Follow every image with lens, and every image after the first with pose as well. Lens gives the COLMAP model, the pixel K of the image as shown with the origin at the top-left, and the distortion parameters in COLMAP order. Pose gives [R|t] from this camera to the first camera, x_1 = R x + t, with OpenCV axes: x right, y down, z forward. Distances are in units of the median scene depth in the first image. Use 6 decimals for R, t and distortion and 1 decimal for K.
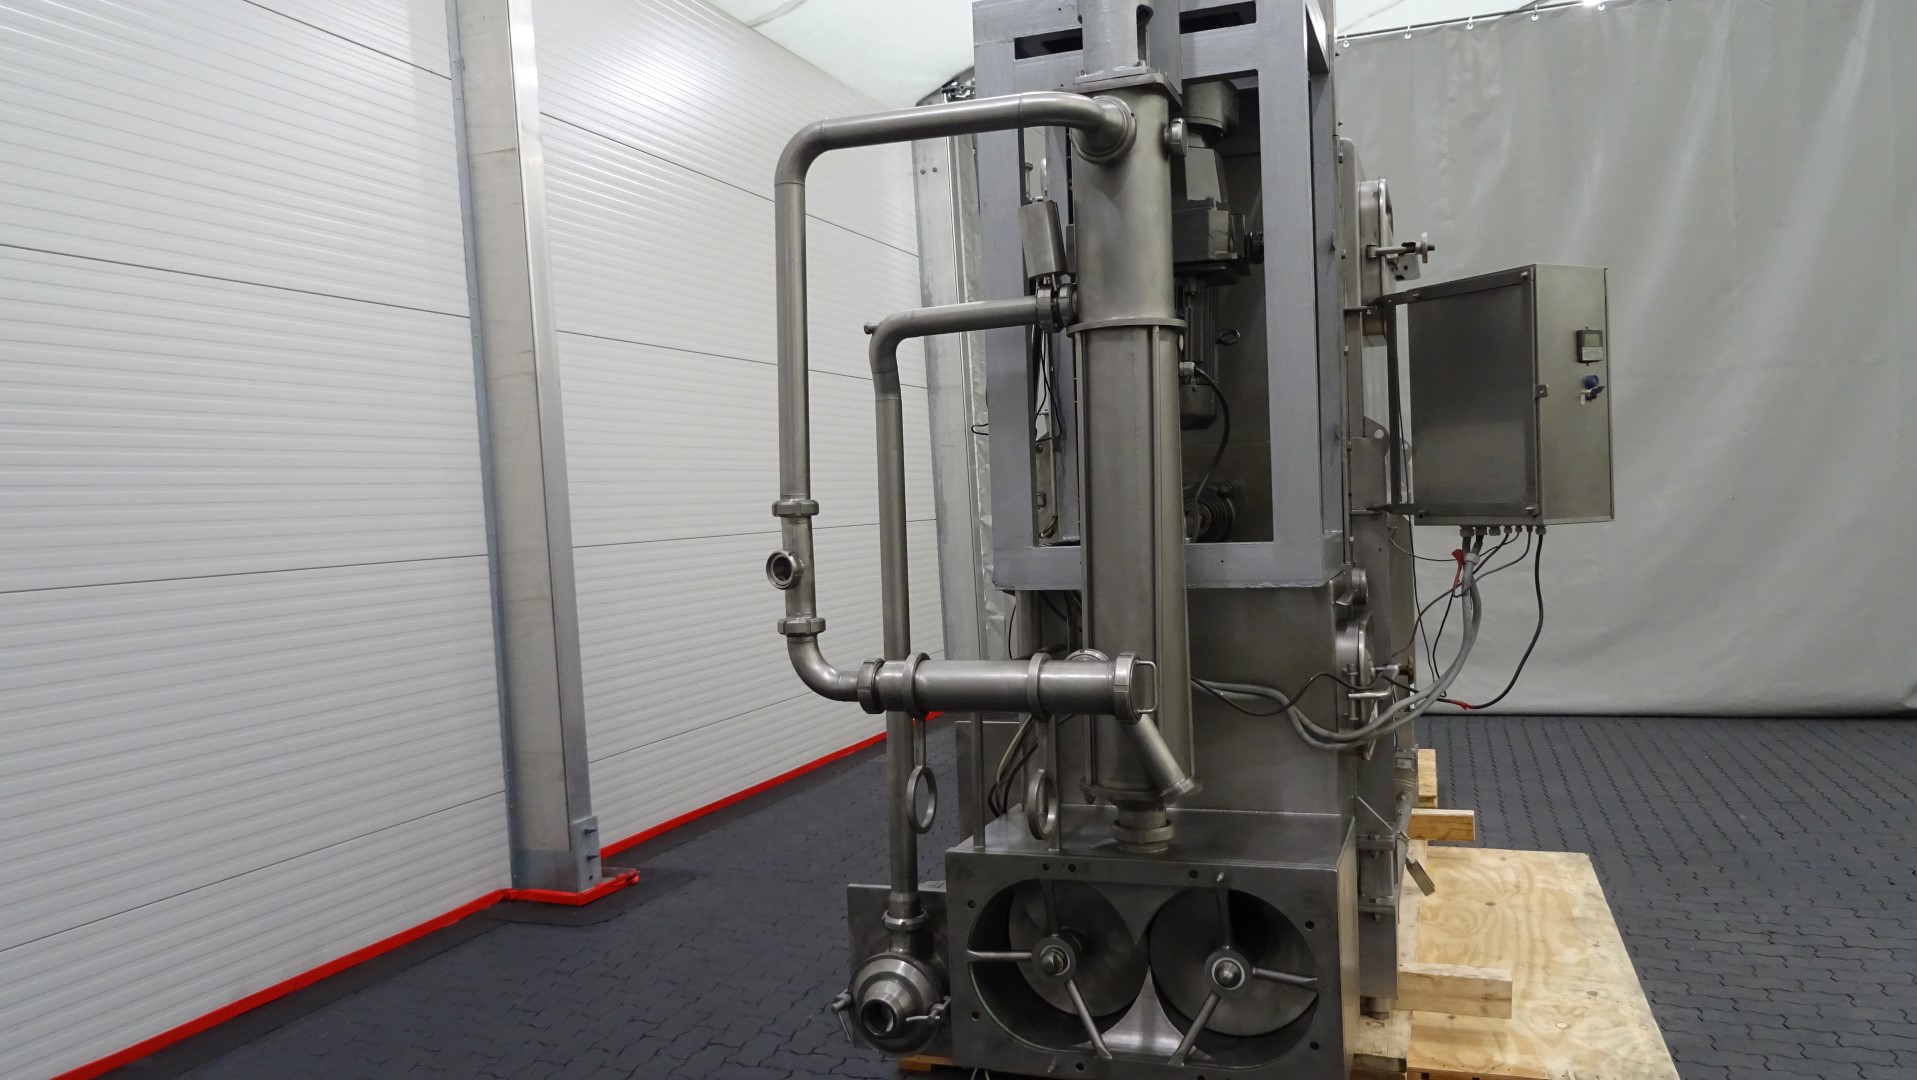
lens RADIAL K [[1365.6, 0, 960.7], [0, 1365.6, 532.8], [0, 0, 1]] dist [-0.010271, 0.001110]
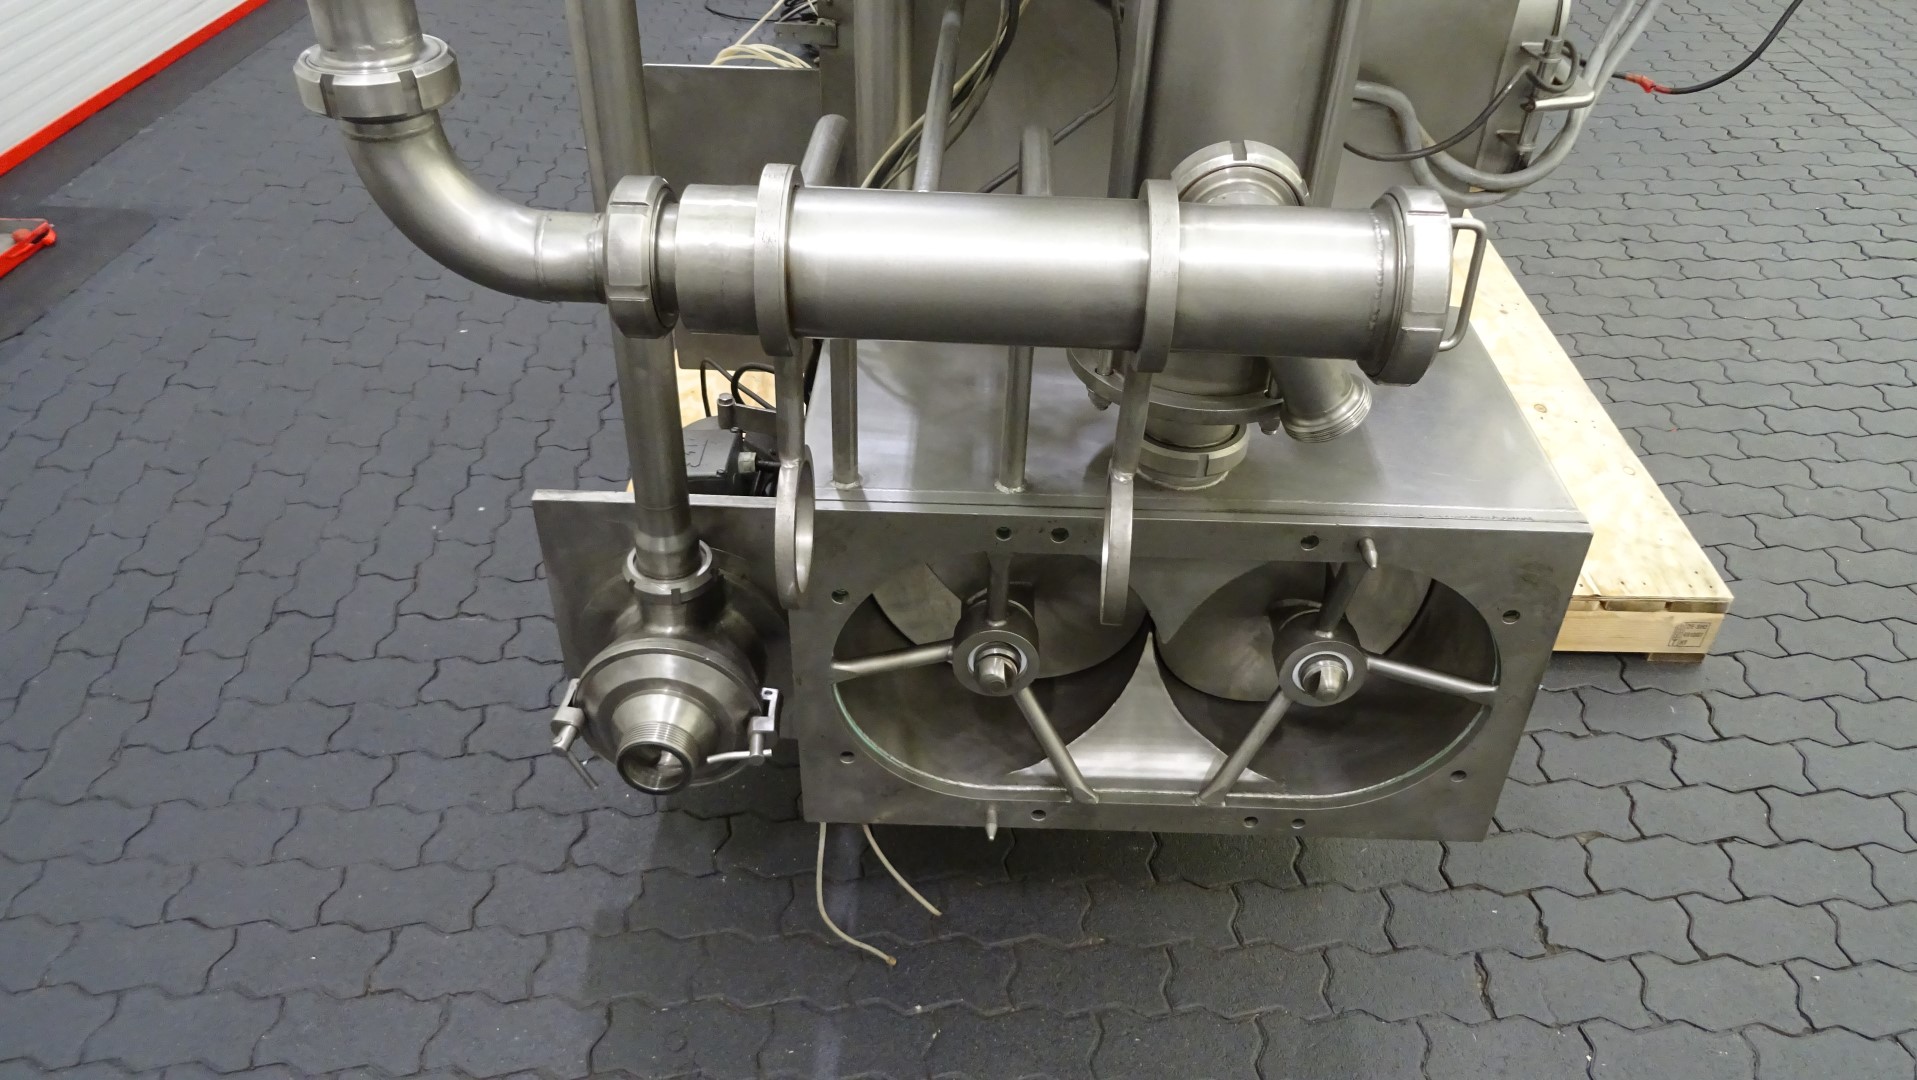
lens RADIAL K [[1365.6, 0, 952.9], [0, 1365.6, 521.3], [0, 0, 1]] dist [-0.010271, 0.001110]
pose [[0.945963, -0.145423, 0.289838, -0.089512], [-0.051897, 0.814391, 0.577992, -0.035388], [-0.320094, -0.561801, 0.762837, 0.606339]]
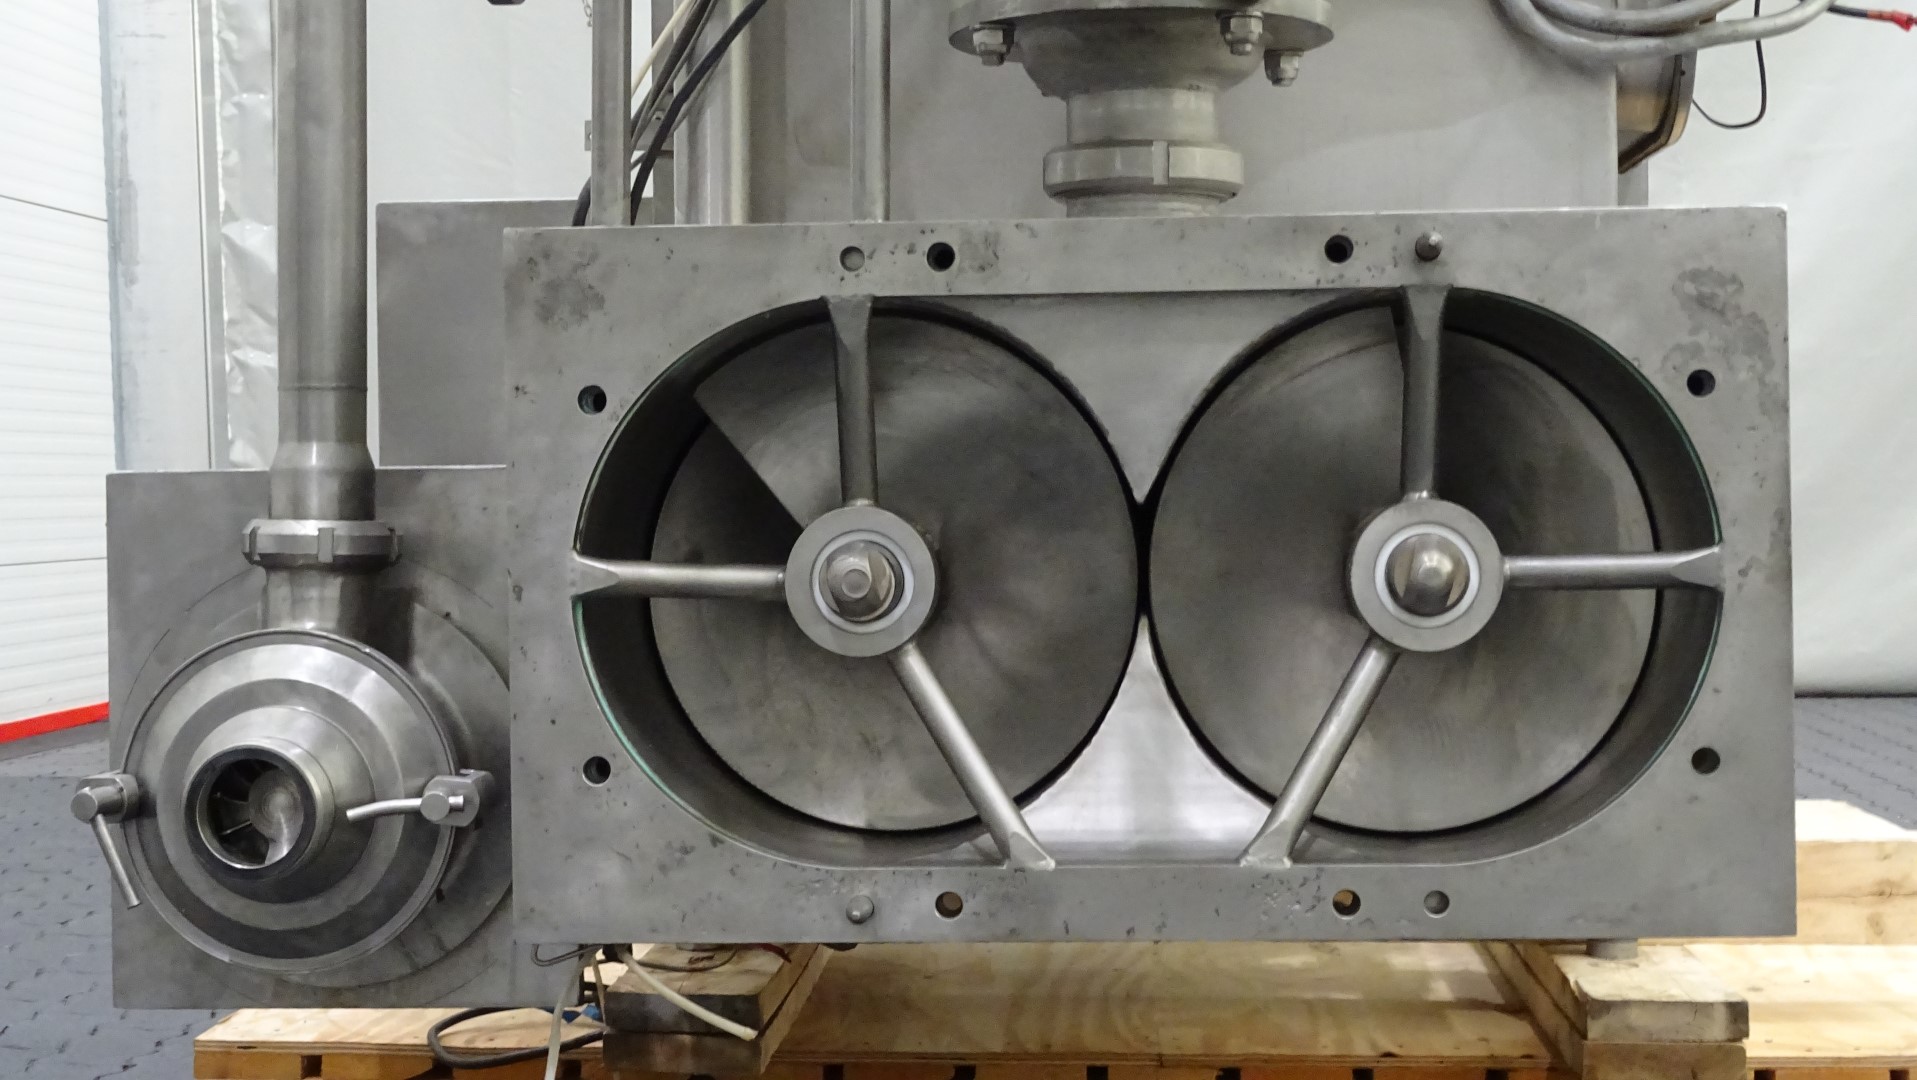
lens RADIAL K [[3043.9, 0, 976.1], [0, 3043.9, 546.5], [0, 0, 1]] dist [0.037964, 0.000000]
pose [[0.957989, 0.026459, 0.285581, -0.098799], [-0.026046, 0.999647, -0.005244, 0.296576], [-0.285619, -0.002414, 0.958340, 0.320571]]
